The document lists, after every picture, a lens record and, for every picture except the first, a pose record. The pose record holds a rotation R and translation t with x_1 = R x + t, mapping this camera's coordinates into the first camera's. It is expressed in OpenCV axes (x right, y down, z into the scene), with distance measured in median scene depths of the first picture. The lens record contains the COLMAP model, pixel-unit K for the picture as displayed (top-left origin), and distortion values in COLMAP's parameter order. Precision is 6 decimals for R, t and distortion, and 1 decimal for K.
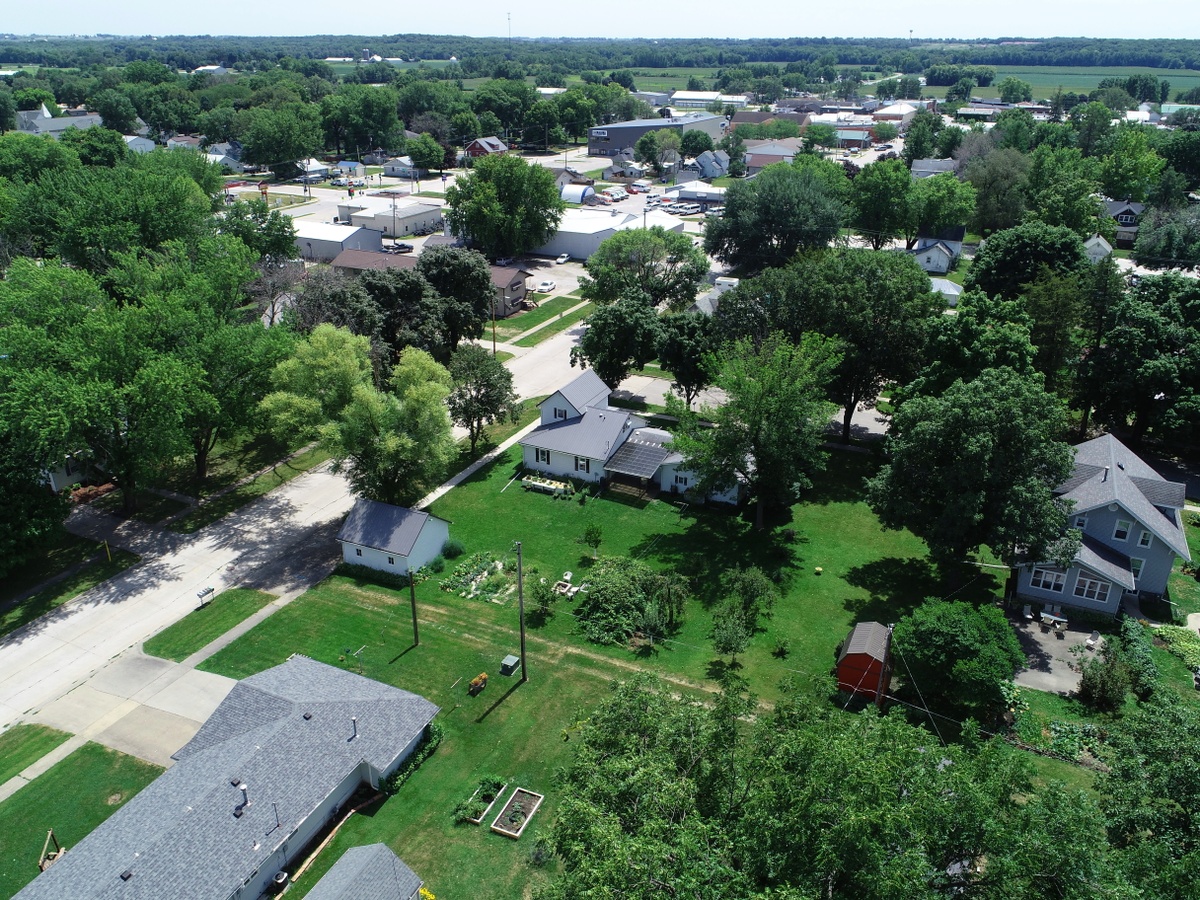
lens RADIAL K [[903.5, 0, 598.6], [0, 903.5, 455.7], [0, 0, 1]] dist [-0.001507, 0.000545]
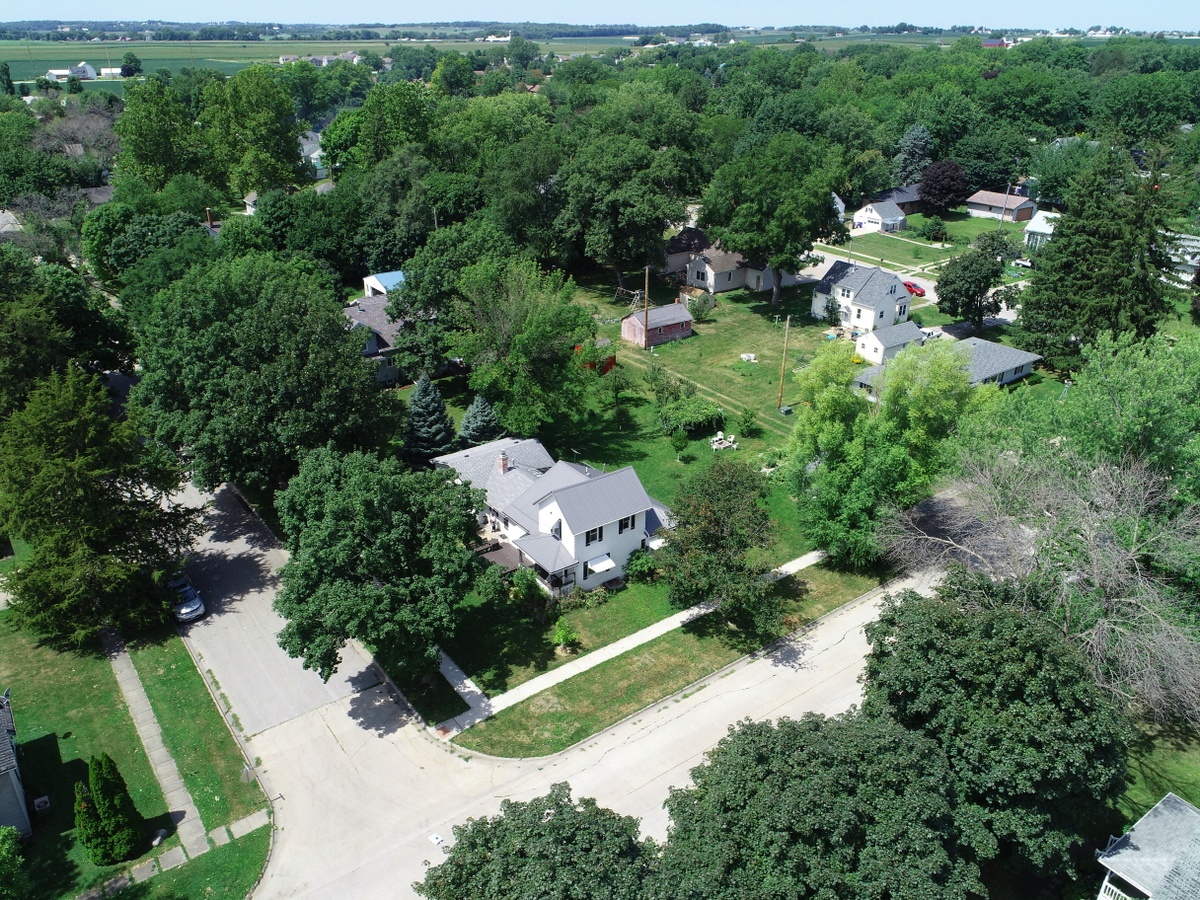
lens RADIAL K [[903.5, 0, 598.6], [0, 903.5, 455.7], [0, 0, 1]] dist [-0.001507, 0.000545]
pose [[-0.883242, -0.214137, 0.417168, -0.261161], [0.184400, 0.659352, 0.728870, -0.495642], [-0.431139, 0.720694, -0.542880, 1.113317]]
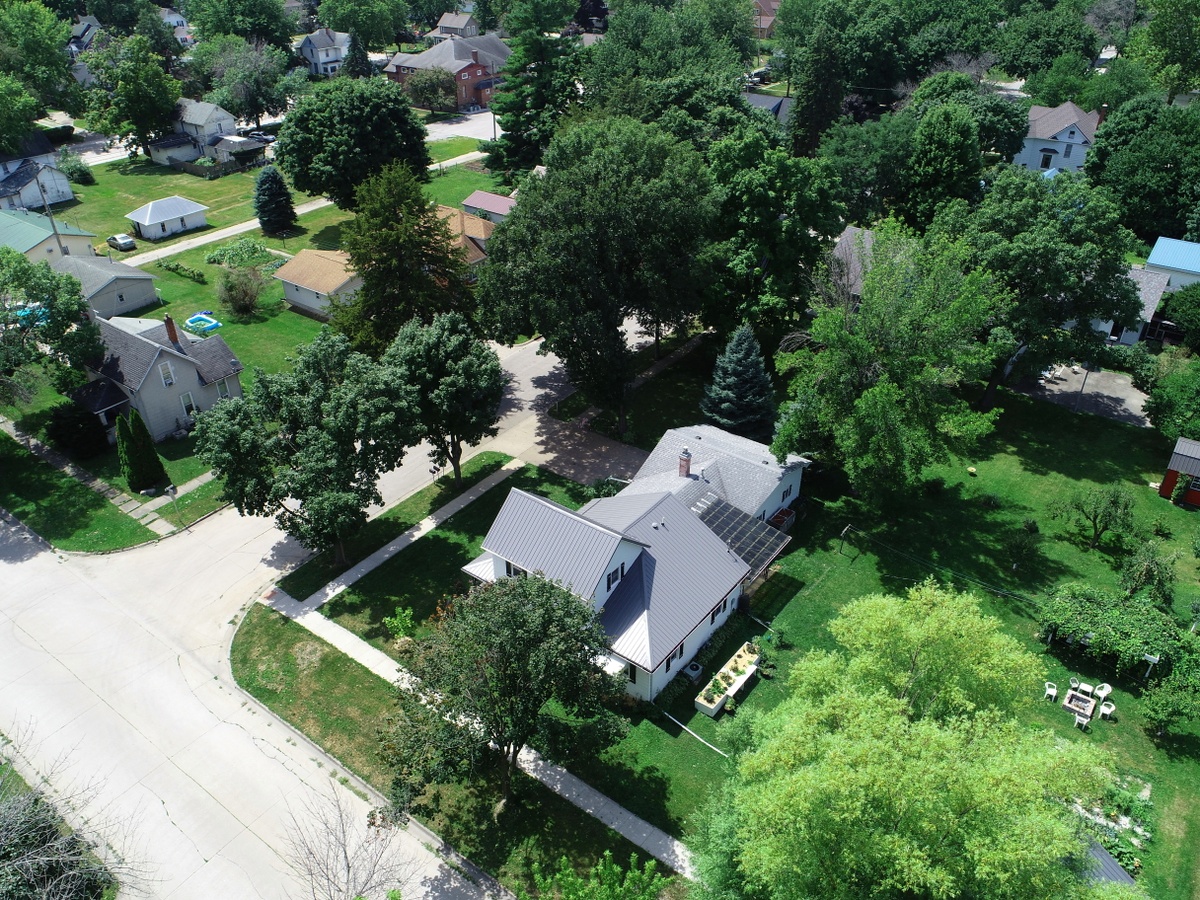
lens RADIAL K [[903.5, 0, 598.6], [0, 903.5, 455.7], [0, 0, 1]] dist [-0.001507, 0.000545]
pose [[0.198379, -0.532164, 0.823072, -0.340653], [0.415903, 0.806114, 0.420958, -0.255118], [-0.887508, 0.258809, 0.381244, 0.638268]]
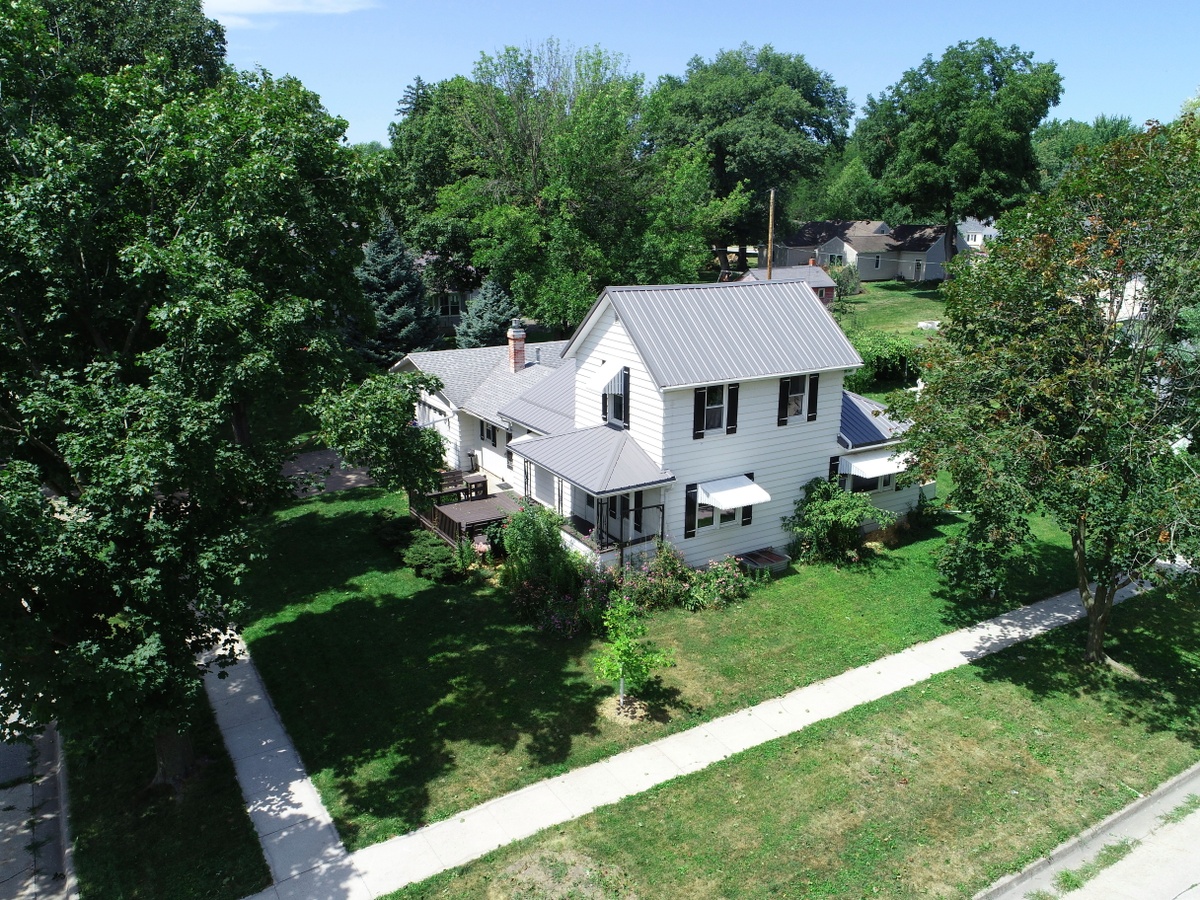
lens RADIAL K [[903.5, 0, 598.6], [0, 903.5, 455.7], [0, 0, 1]] dist [-0.001507, 0.000545]
pose [[-0.837606, -0.154923, 0.523847, -0.123804], [0.223902, 0.777332, 0.587897, -0.175120], [-0.498282, 0.609716, -0.616410, 0.995032]]
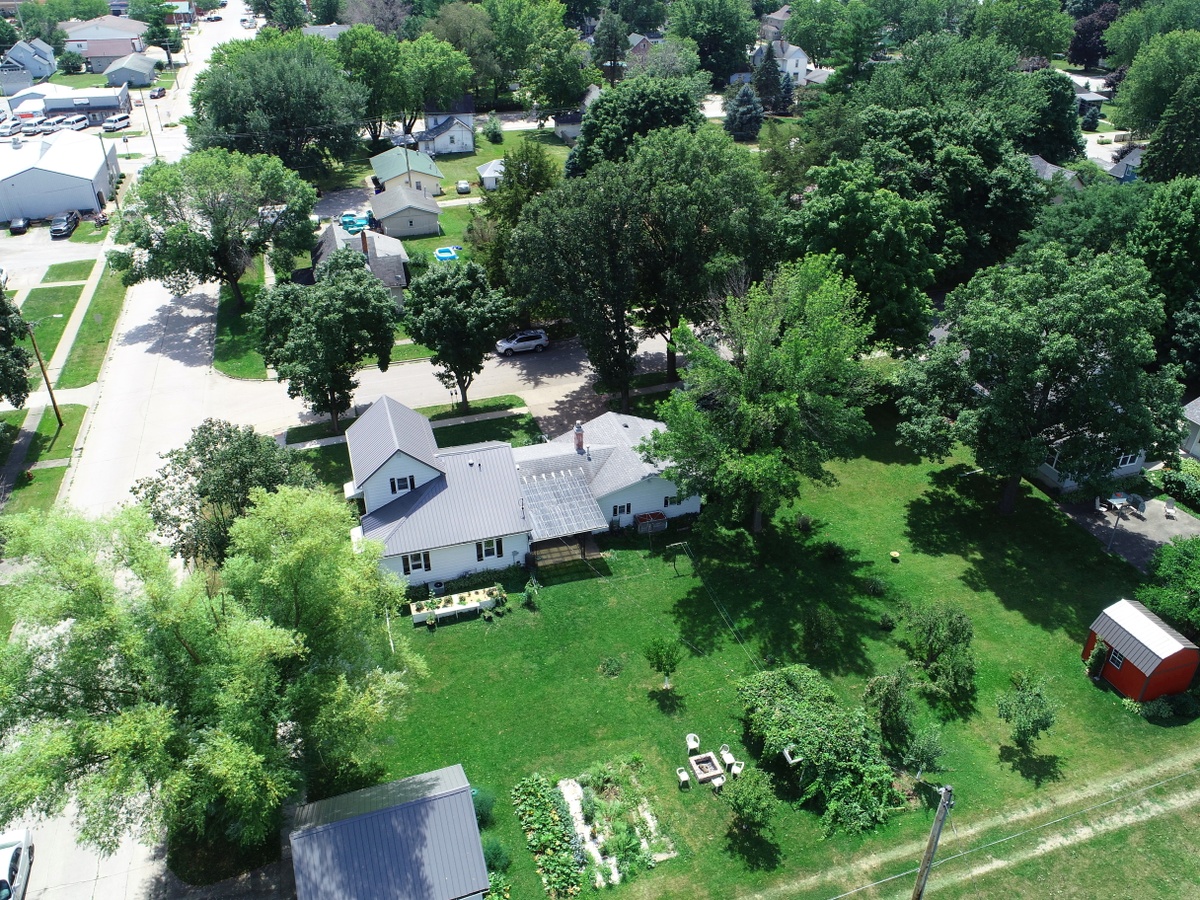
lens RADIAL K [[903.5, 0, 598.6], [0, 903.5, 455.7], [0, 0, 1]] dist [-0.001507, 0.000545]
pose [[0.724626, -0.361940, 0.586445, -0.234491], [0.288684, 0.932138, 0.218588, -0.126177], [-0.625763, 0.010903, 0.779937, 0.360403]]
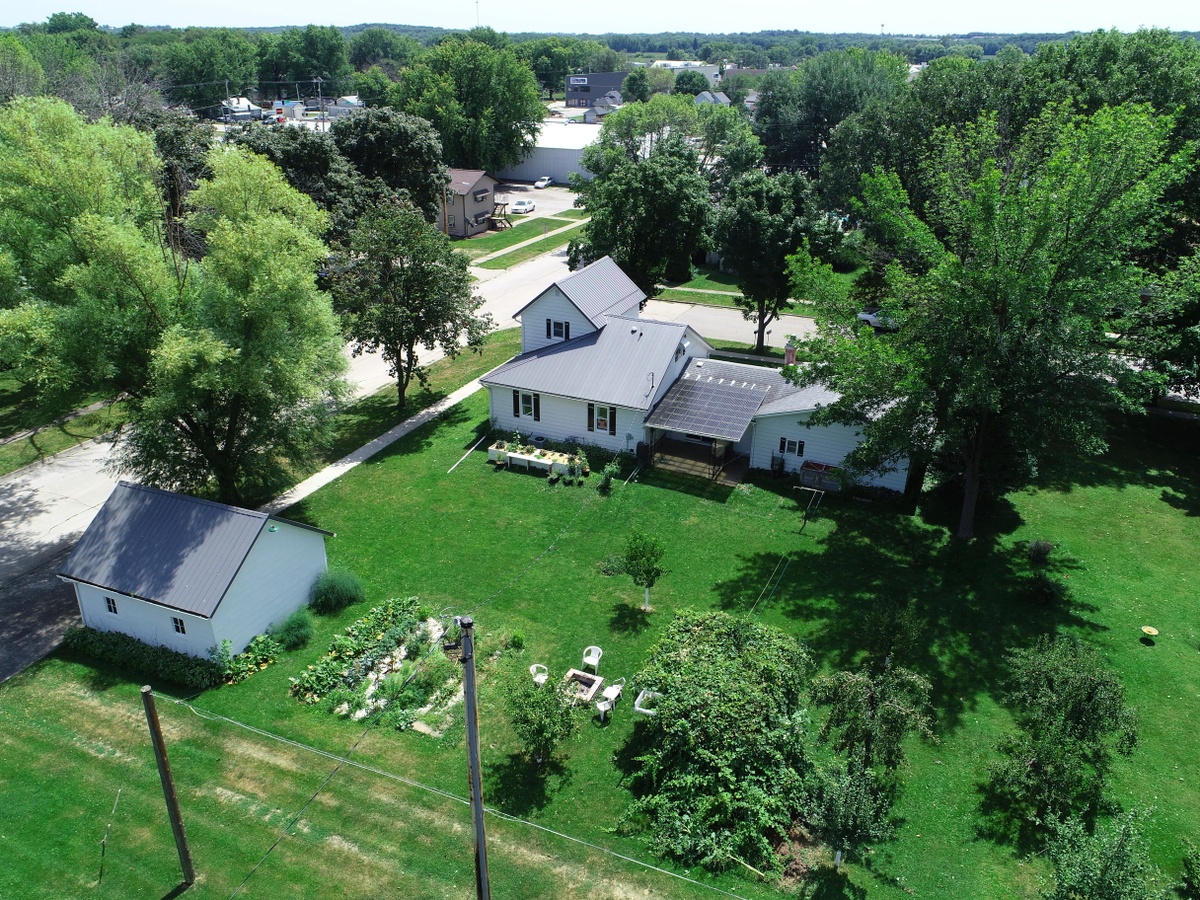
lens RADIAL K [[903.5, 0, 598.6], [0, 903.5, 455.7], [0, 0, 1]] dist [-0.001507, 0.000545]
pose [[0.999501, -0.006877, 0.030819, -0.028082], [0.006841, 0.999976, 0.001262, 0.023385], [-0.030827, -0.001050, 0.999524, 0.363108]]
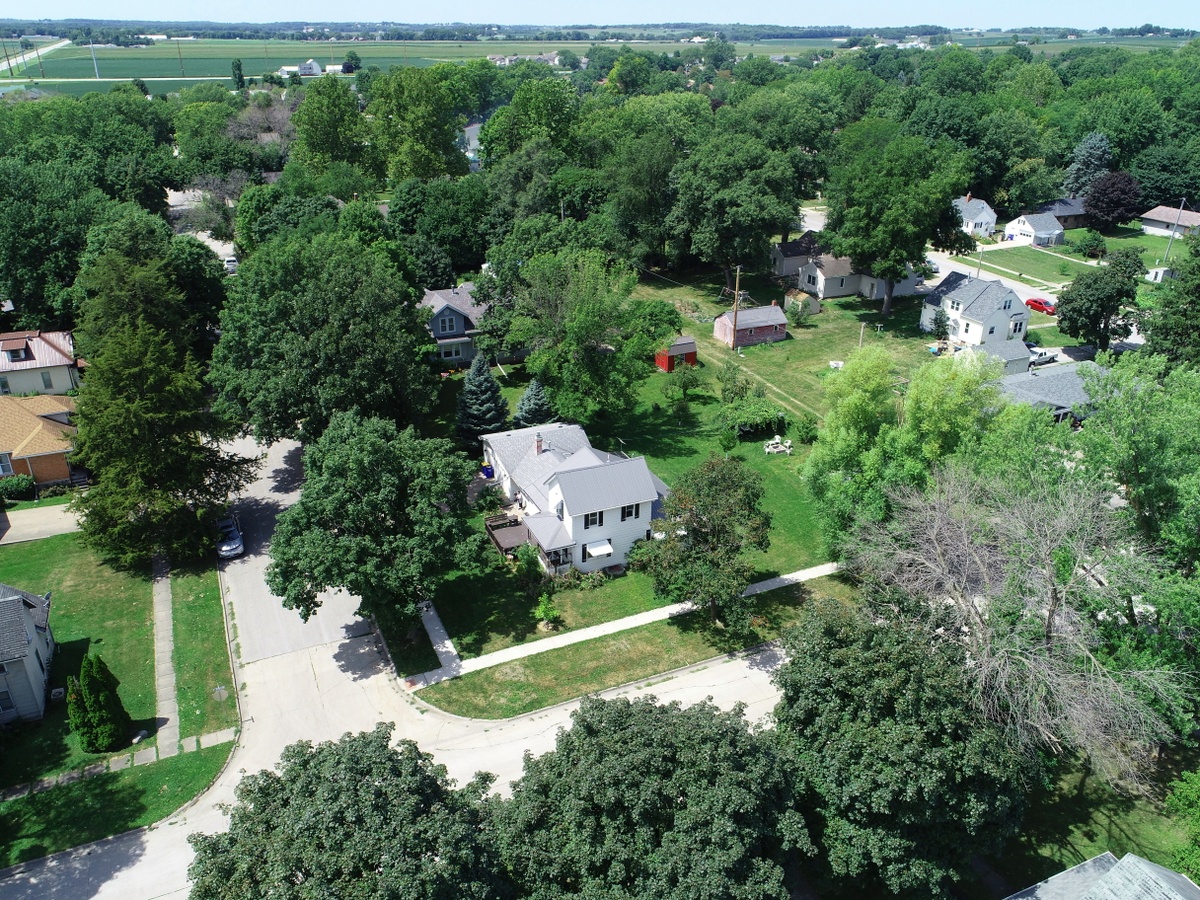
lens RADIAL K [[903.5, 0, 598.6], [0, 903.5, 455.7], [0, 0, 1]] dist [-0.001507, 0.000545]
pose [[-0.765238, -0.289306, 0.575076, -0.356408], [0.257958, 0.680661, 0.685681, -0.474782], [-0.589804, 0.673055, -0.446239, 1.072419]]
